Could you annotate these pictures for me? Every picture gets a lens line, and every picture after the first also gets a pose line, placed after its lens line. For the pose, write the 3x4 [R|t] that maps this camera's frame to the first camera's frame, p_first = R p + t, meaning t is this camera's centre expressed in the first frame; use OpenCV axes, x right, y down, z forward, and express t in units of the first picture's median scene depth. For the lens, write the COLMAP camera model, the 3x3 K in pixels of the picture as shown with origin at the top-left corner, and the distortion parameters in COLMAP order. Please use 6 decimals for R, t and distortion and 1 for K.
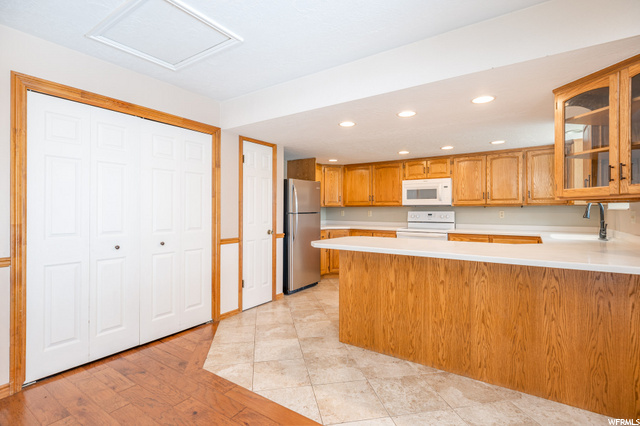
lens RADIAL K [[307.0, 0, 320.0], [0, 307.0, 213.0], [0, 0, 1]] dist [-0.001068, -0.000331]
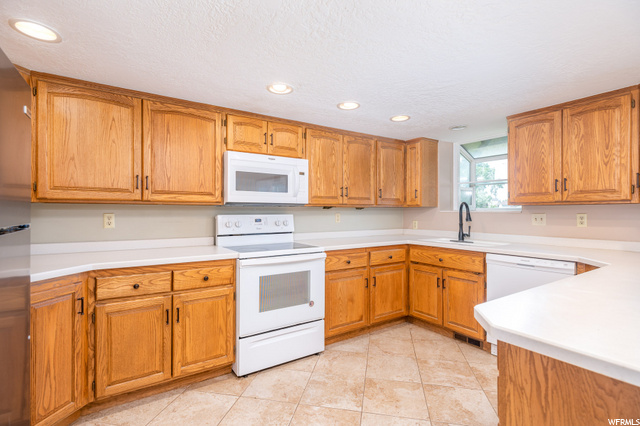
lens RADIAL K [[310.7, 0, 322.3], [0, 310.7, 209.7], [0, 0, 1]] dist [0.003021, 0.000145]
pose [[0.371908, 0.002650, 0.928266, -0.135869], [0.005802, 0.999970, -0.005179, -0.011388], [-0.928251, 0.007312, 0.371881, 0.743449]]
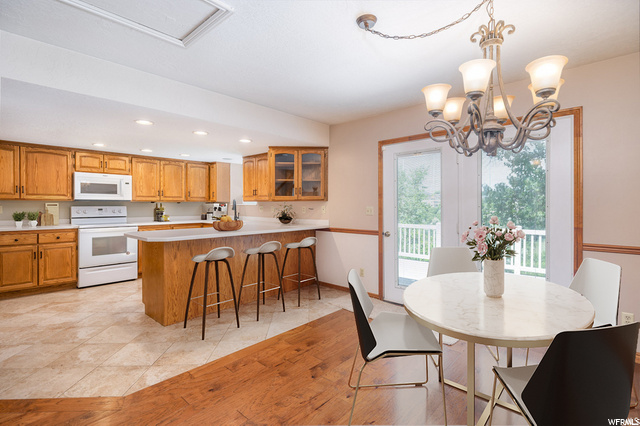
lens RADIAL K [[309.1, 0, 323.2], [0, 309.1, 206.4], [0, 0, 1]] dist [0.000005, -0.000672]
pose [[0.142271, -0.006251, 0.989808, -0.565710], [0.005543, 0.999969, 0.005518, -0.007111], [-0.989812, 0.004702, 0.142301, 0.169262]]
